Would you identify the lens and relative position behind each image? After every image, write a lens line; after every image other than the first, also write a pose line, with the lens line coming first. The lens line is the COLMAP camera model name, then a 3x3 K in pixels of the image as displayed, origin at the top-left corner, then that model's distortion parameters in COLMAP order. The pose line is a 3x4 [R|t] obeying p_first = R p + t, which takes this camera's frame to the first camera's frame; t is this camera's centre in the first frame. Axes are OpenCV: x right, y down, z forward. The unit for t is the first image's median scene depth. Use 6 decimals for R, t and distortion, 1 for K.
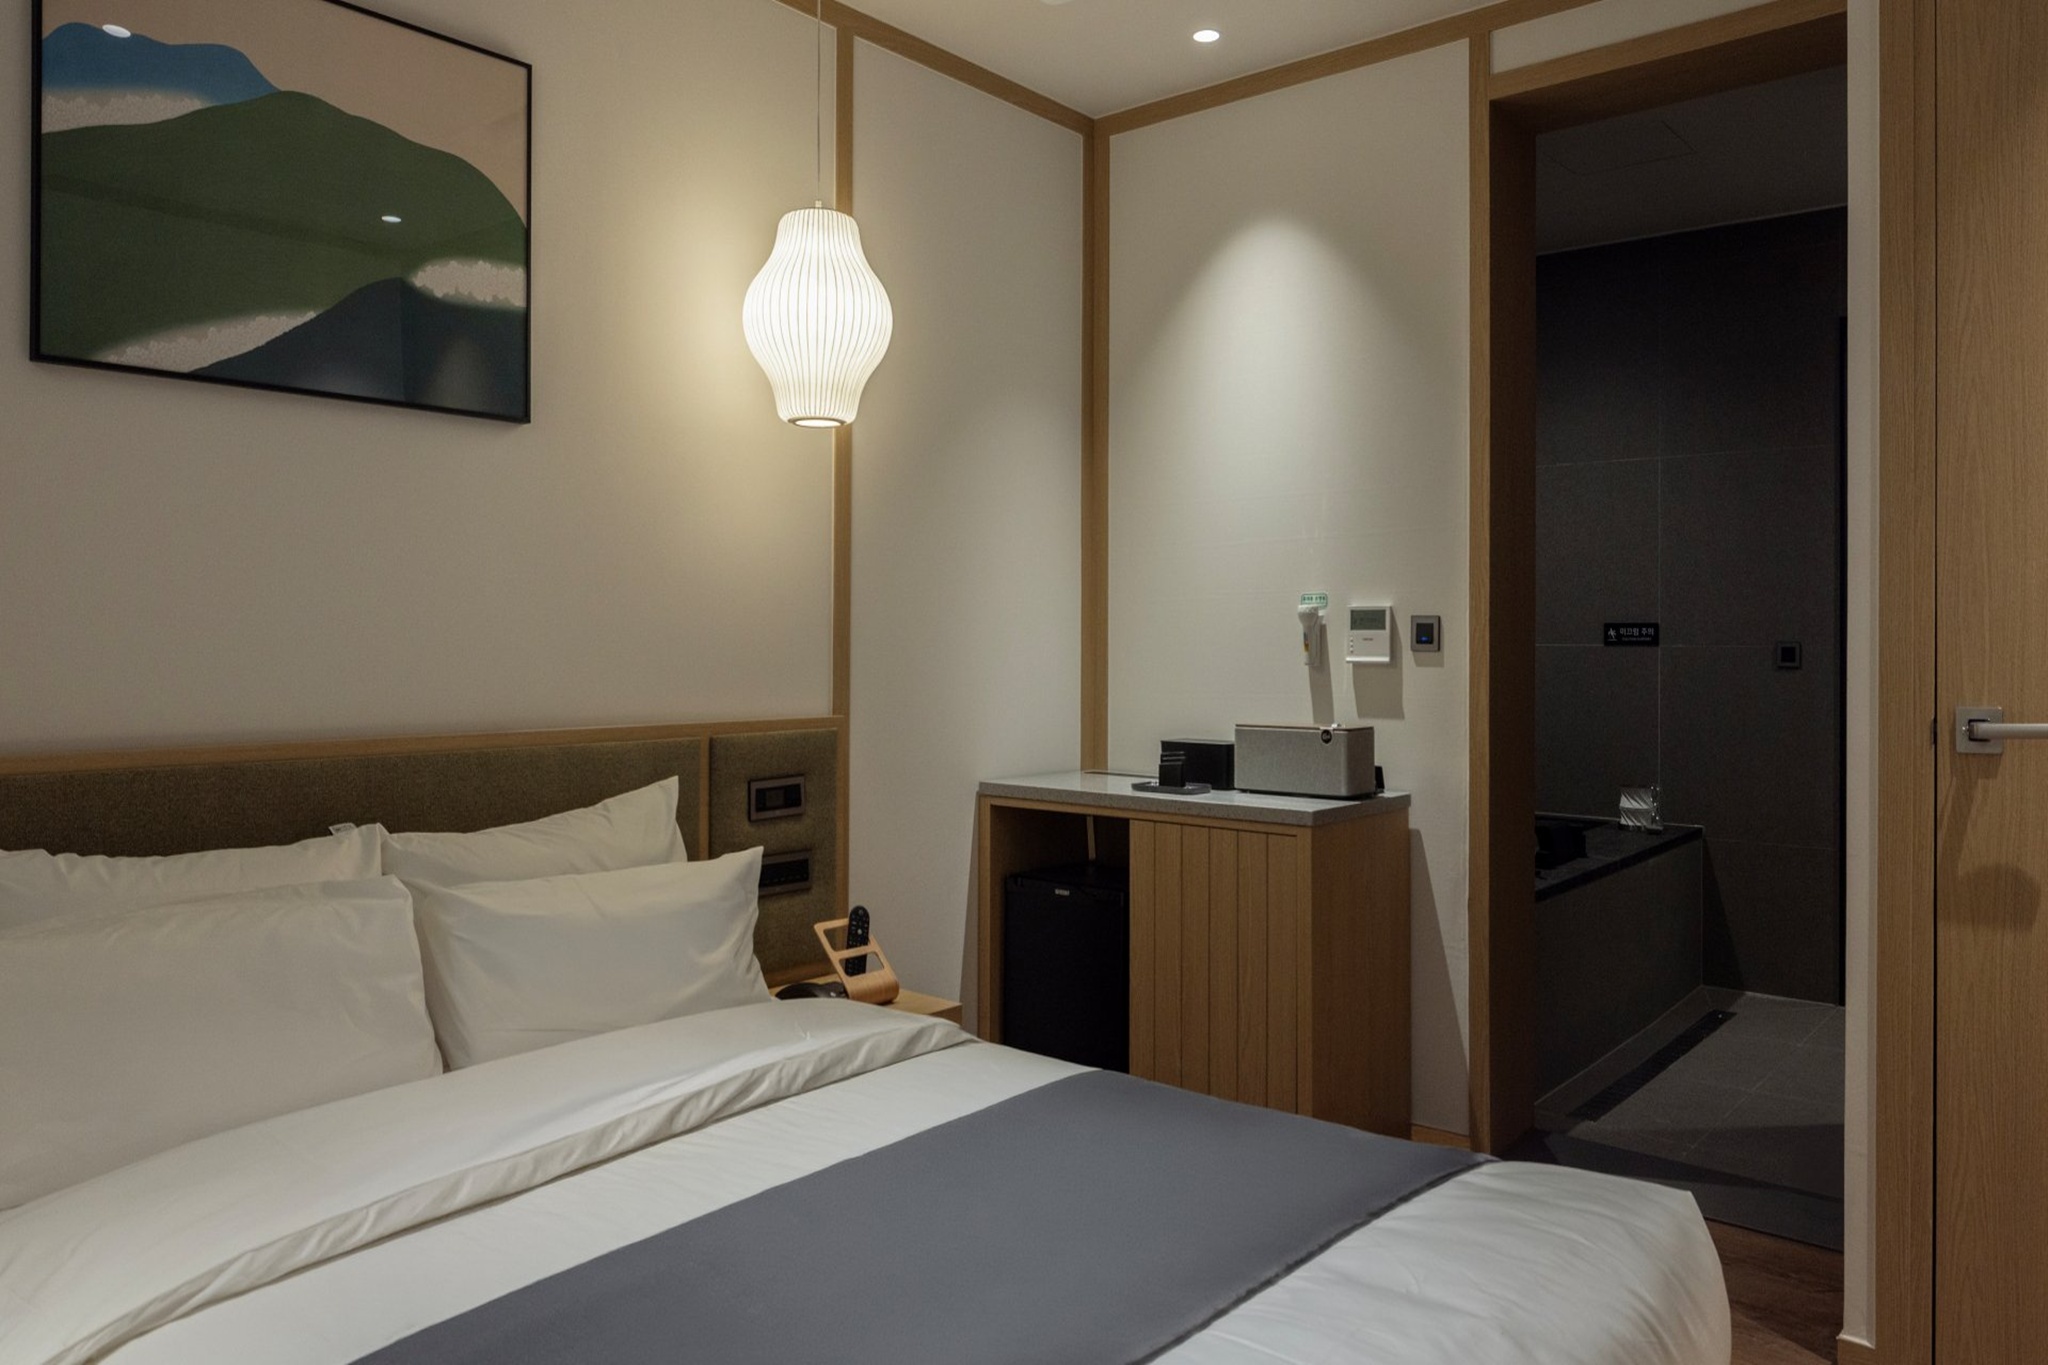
lens RADIAL K [[1435.8, 0, 1023.6], [0, 1435.8, 639.8], [0, 0, 1]] dist [-0.003998, -0.002276]
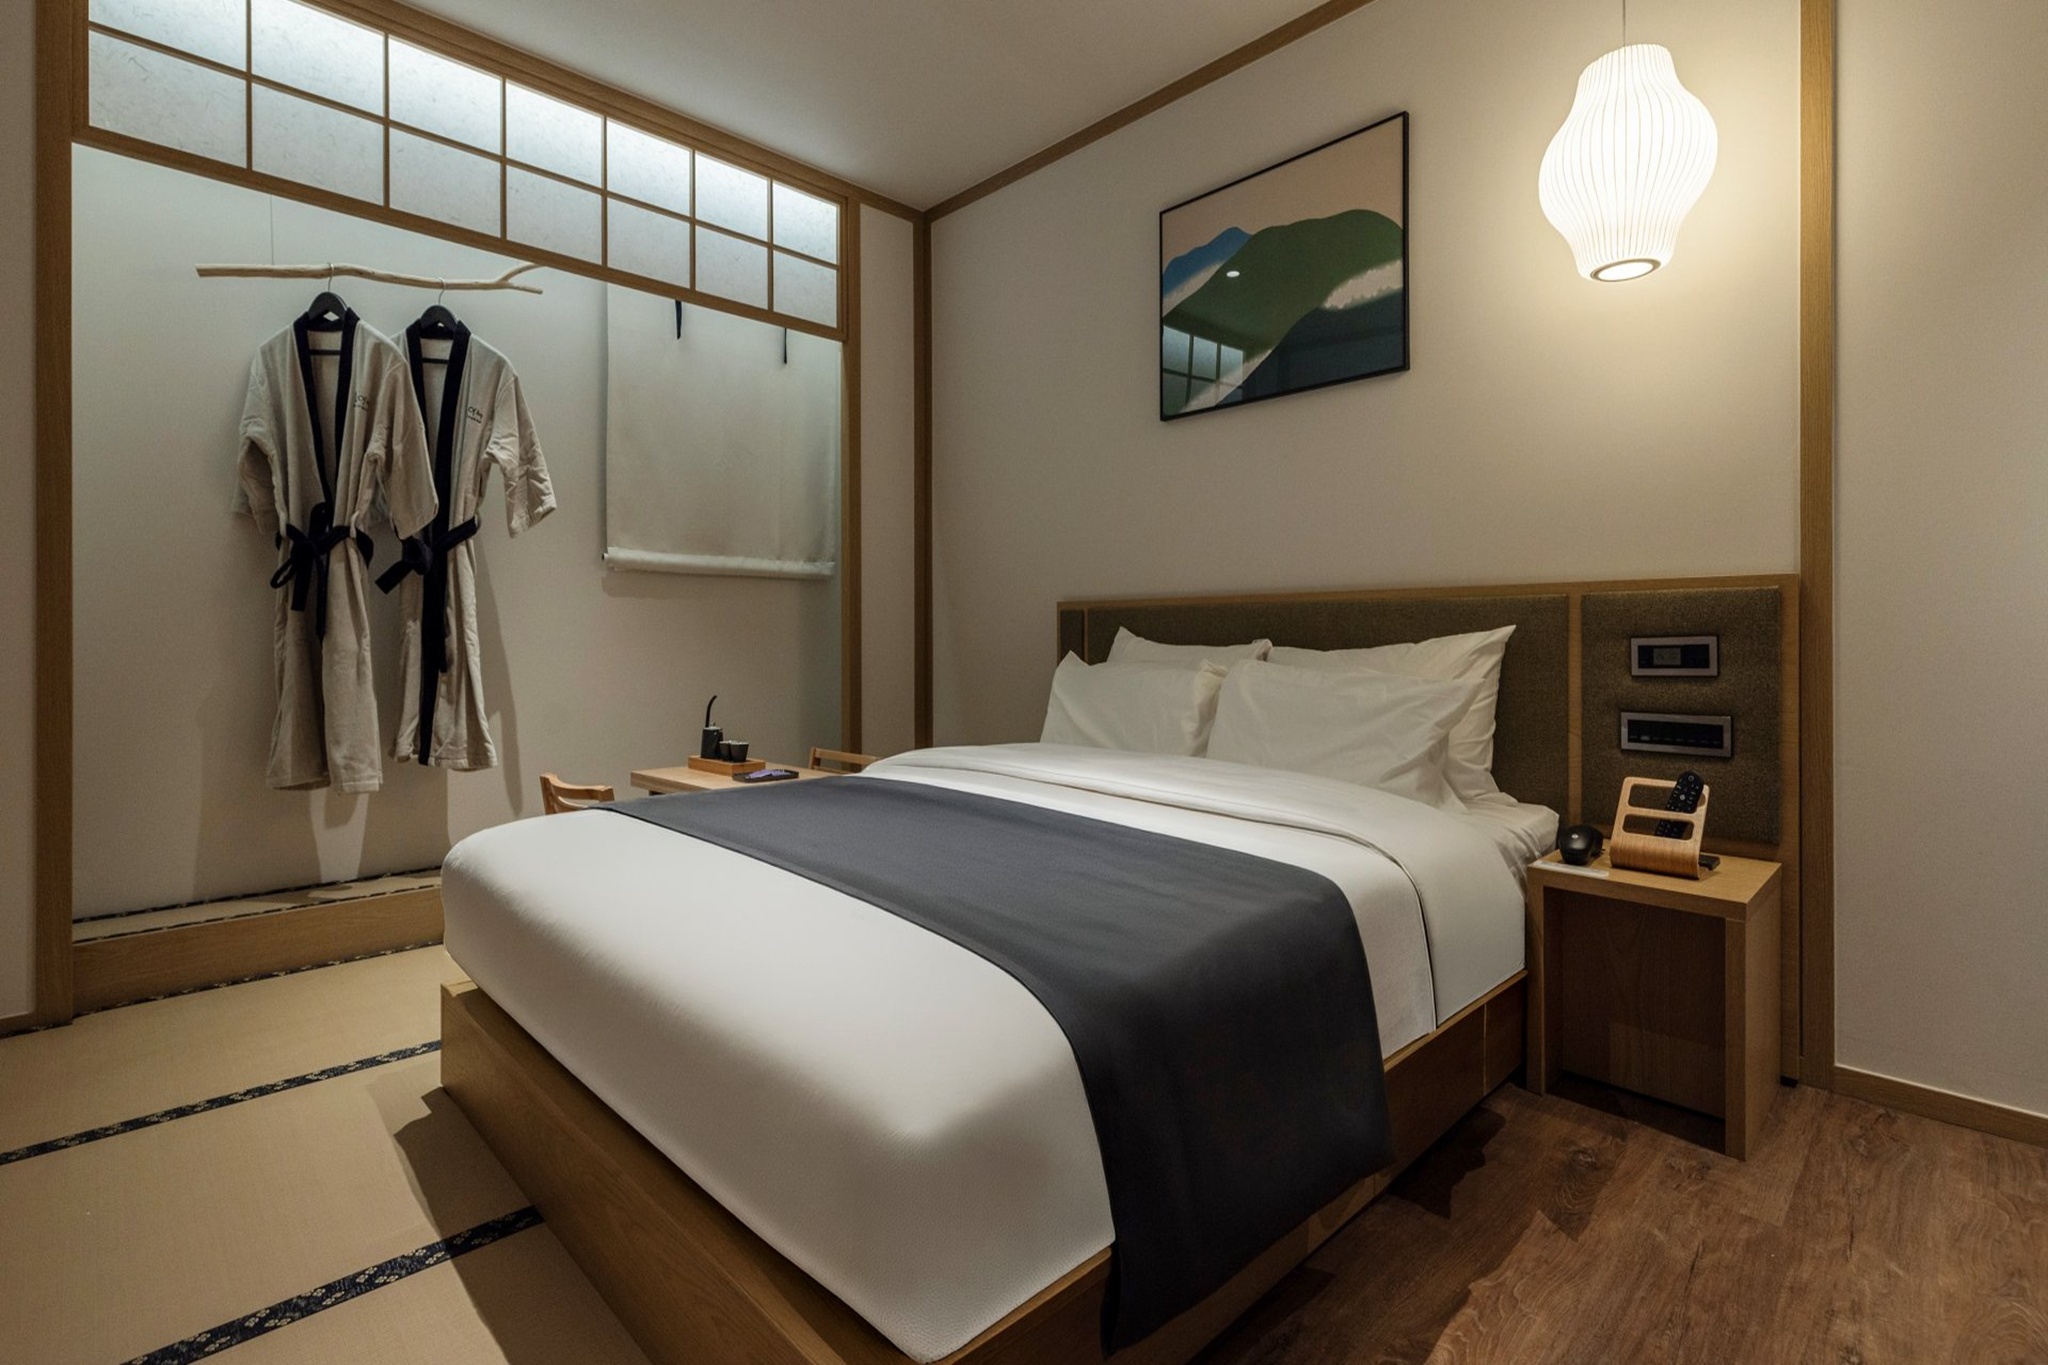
lens RADIAL K [[947.9, 0, 1023.2], [0, 947.9, 641.4], [0, 0, 1]] dist [0.000704, 0.000614]
pose [[-0.103199, -0.001556, -0.994659, 0.619264], [0.004375, 0.999988, -0.002018, 0.116233], [0.994651, -0.004559, -0.103191, 0.732878]]
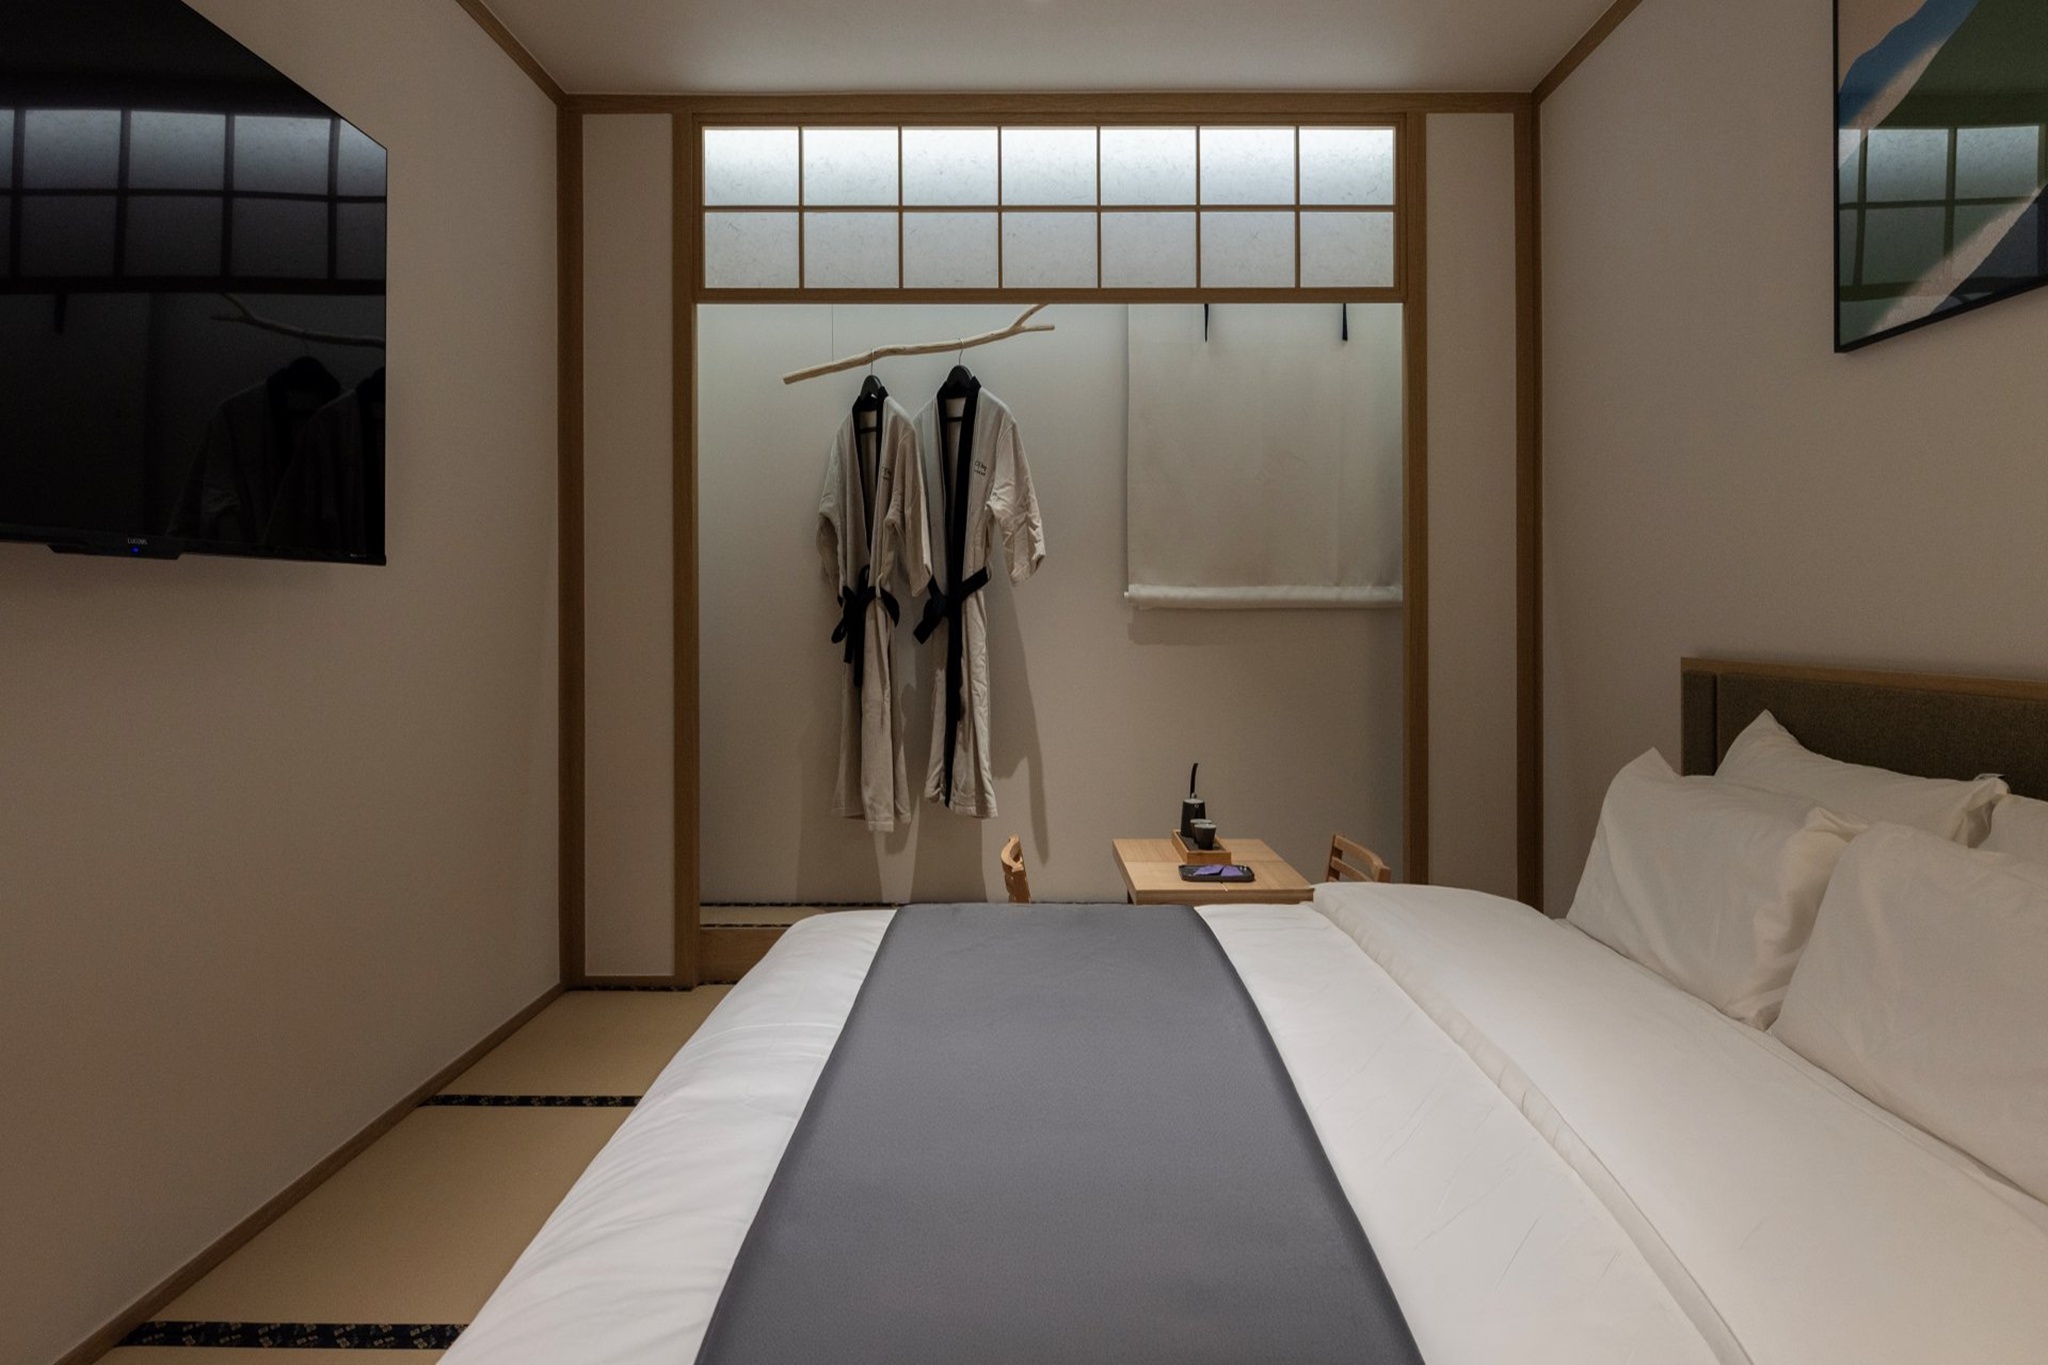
lens RADIAL K [[1074.1, 0, 1027.2], [0, 1074.1, 621.2], [0, 0, 1]] dist [-0.003673, 0.009062]
pose [[-0.769810, 0.000006, -0.638273, 0.354419], [0.001613, 0.999997, -0.001937, 0.030951], [0.638271, -0.002521, -0.769808, 0.994352]]
